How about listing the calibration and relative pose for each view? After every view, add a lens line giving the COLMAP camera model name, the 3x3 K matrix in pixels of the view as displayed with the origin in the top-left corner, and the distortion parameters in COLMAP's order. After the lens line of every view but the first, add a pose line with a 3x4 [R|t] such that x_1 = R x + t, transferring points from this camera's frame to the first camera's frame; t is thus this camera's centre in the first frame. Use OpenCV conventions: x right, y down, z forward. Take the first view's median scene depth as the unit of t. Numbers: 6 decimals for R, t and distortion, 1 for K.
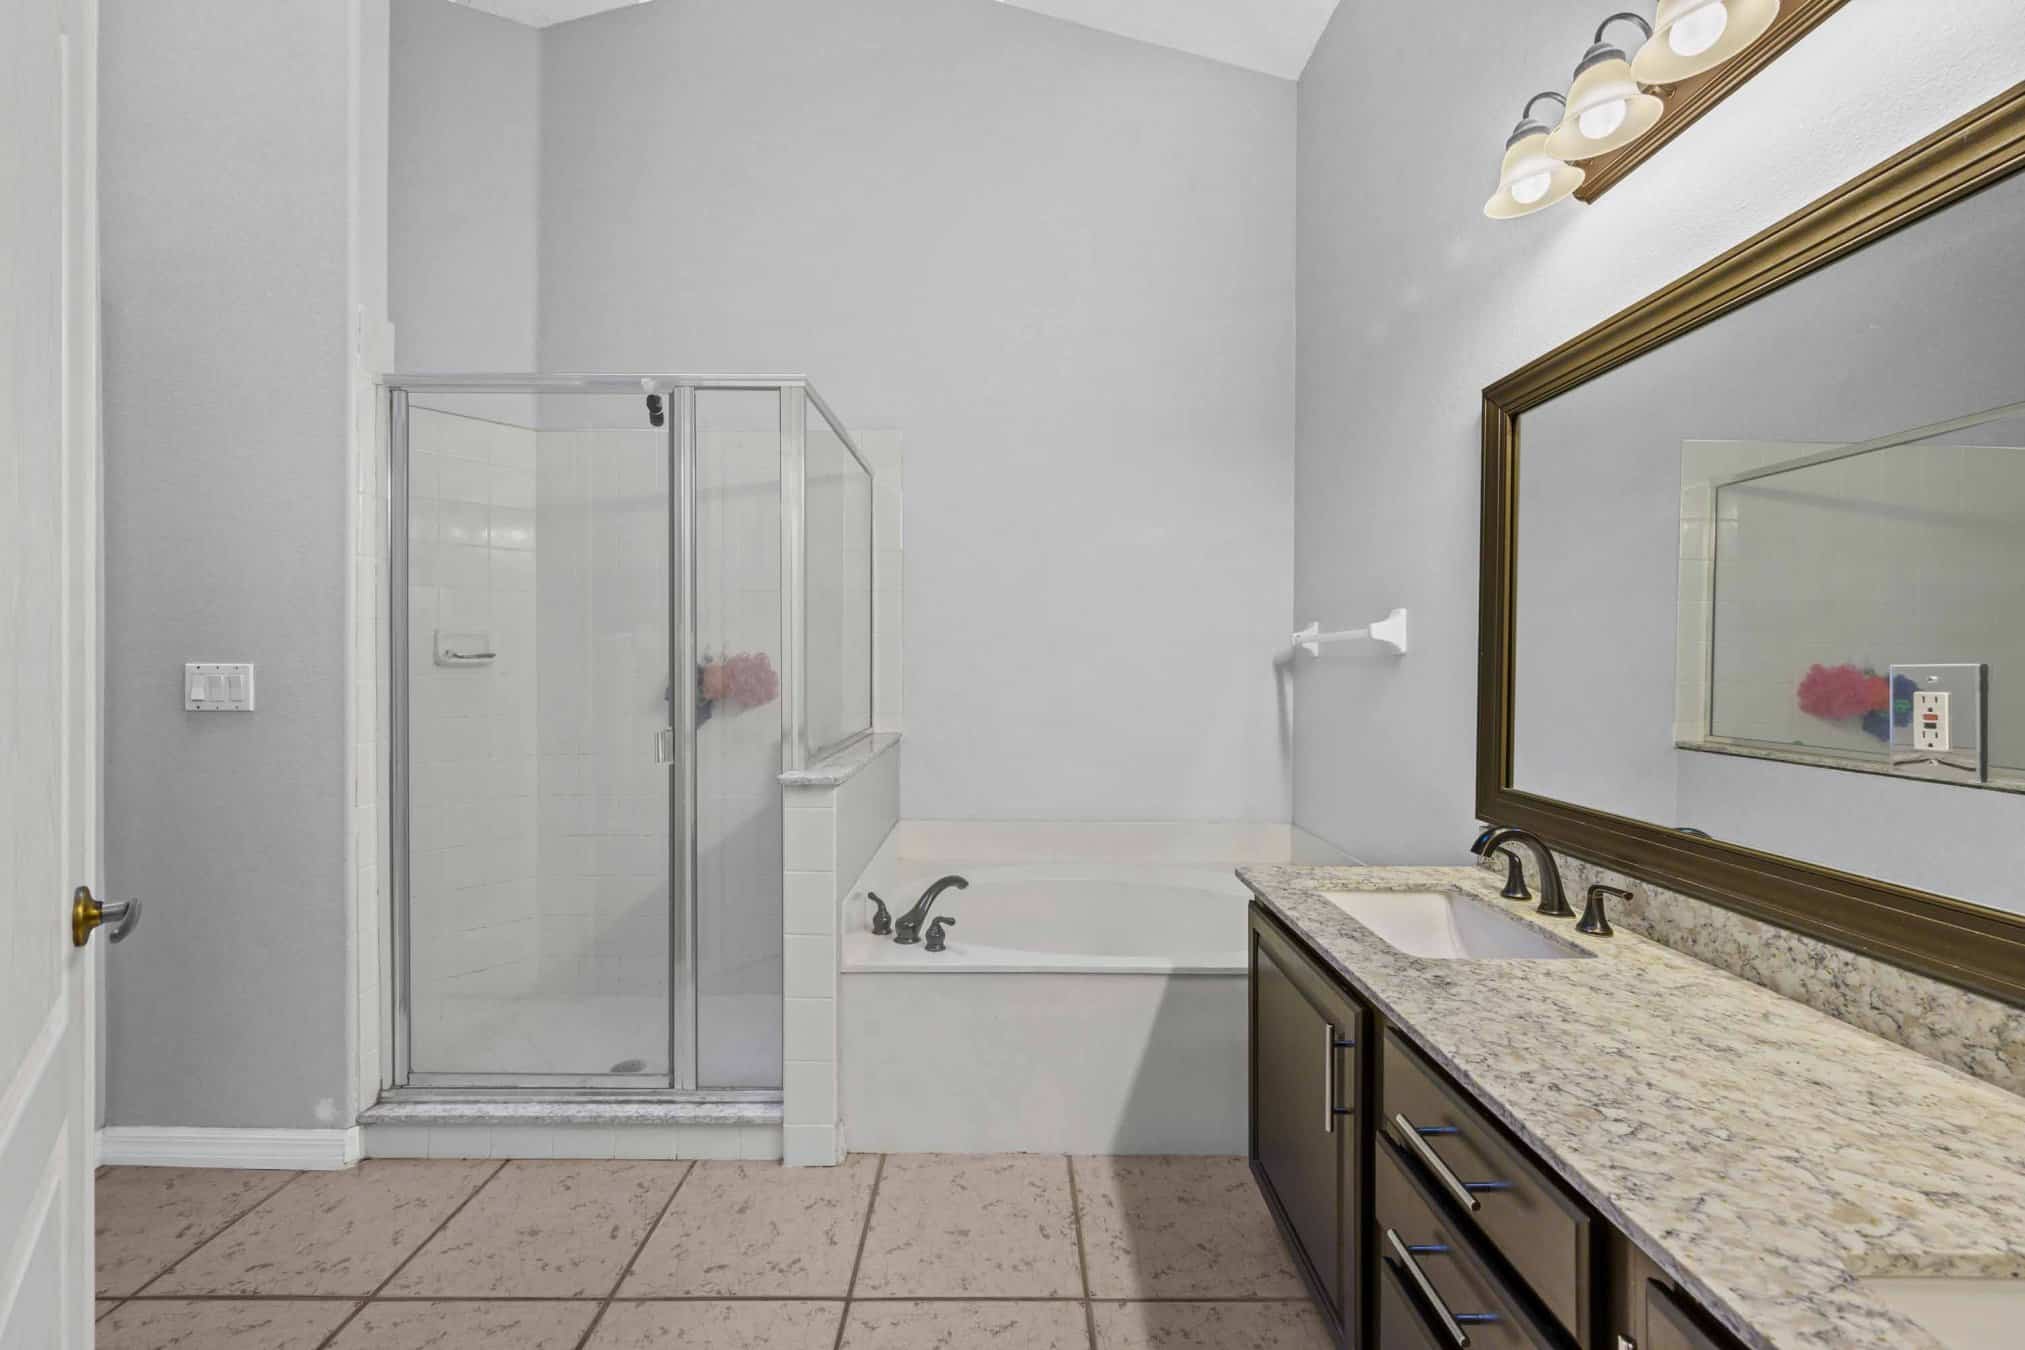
lens RADIAL K [[809.2, 0, 1005.5], [0, 809.2, 673.2], [0, 0, 1]] dist [0.000011, 0.000452]
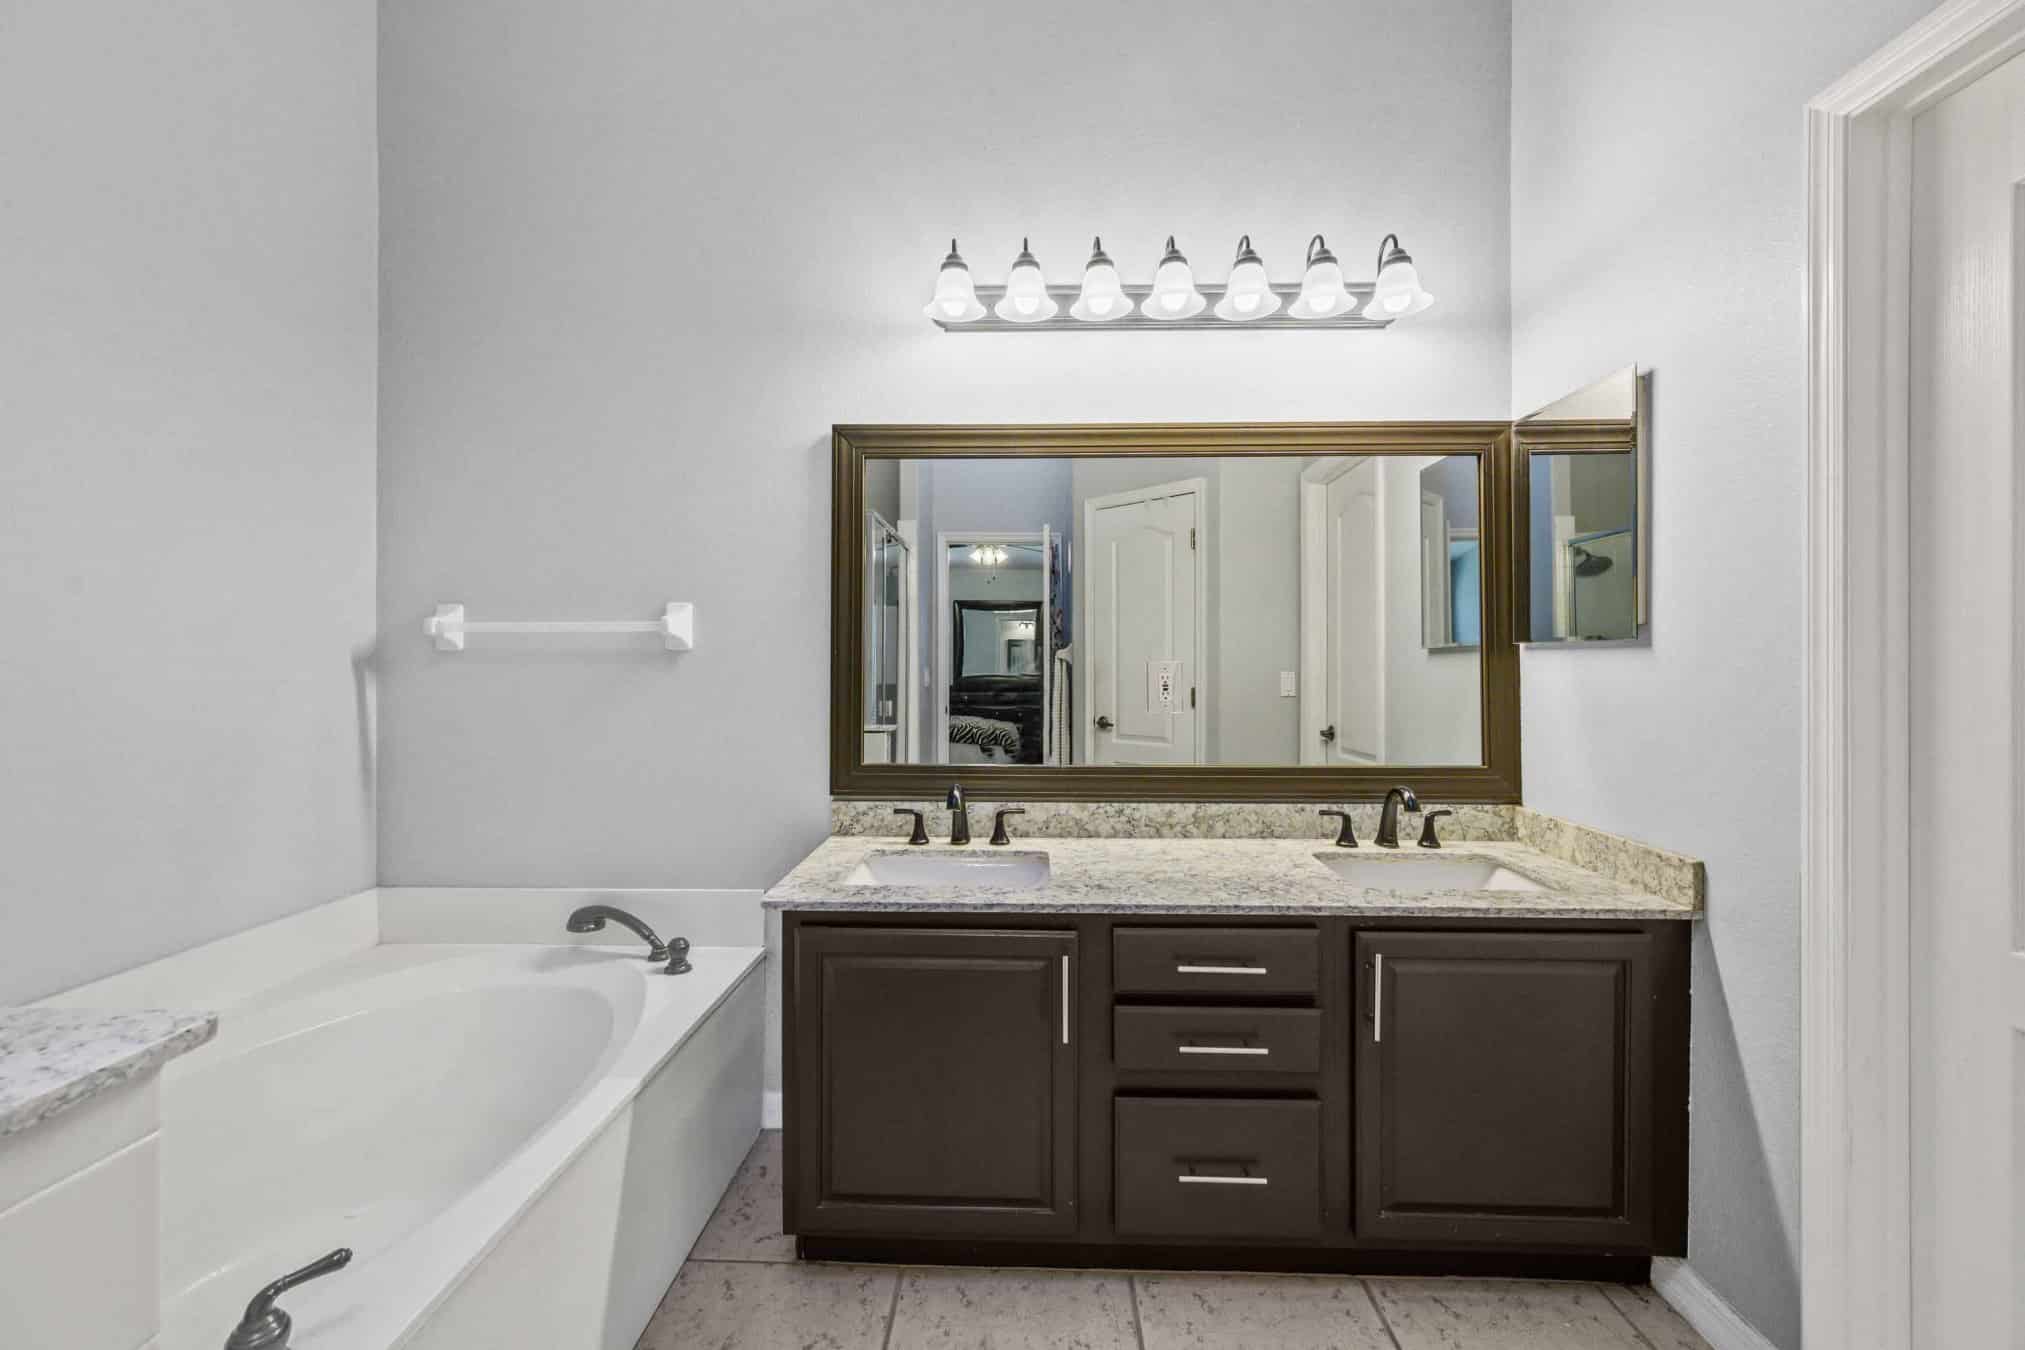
lens RADIAL K [[809.2, 0, 1005.8], [0, 809.2, 657.3], [0, 0, 1]] dist [0.000011, 0.000452]
pose [[0.018970, -0.000801, 0.999820, -0.883246], [0.008718, 0.999962, 0.000636, -0.024026], [-0.999782, 0.008704, 0.018976, 1.127190]]
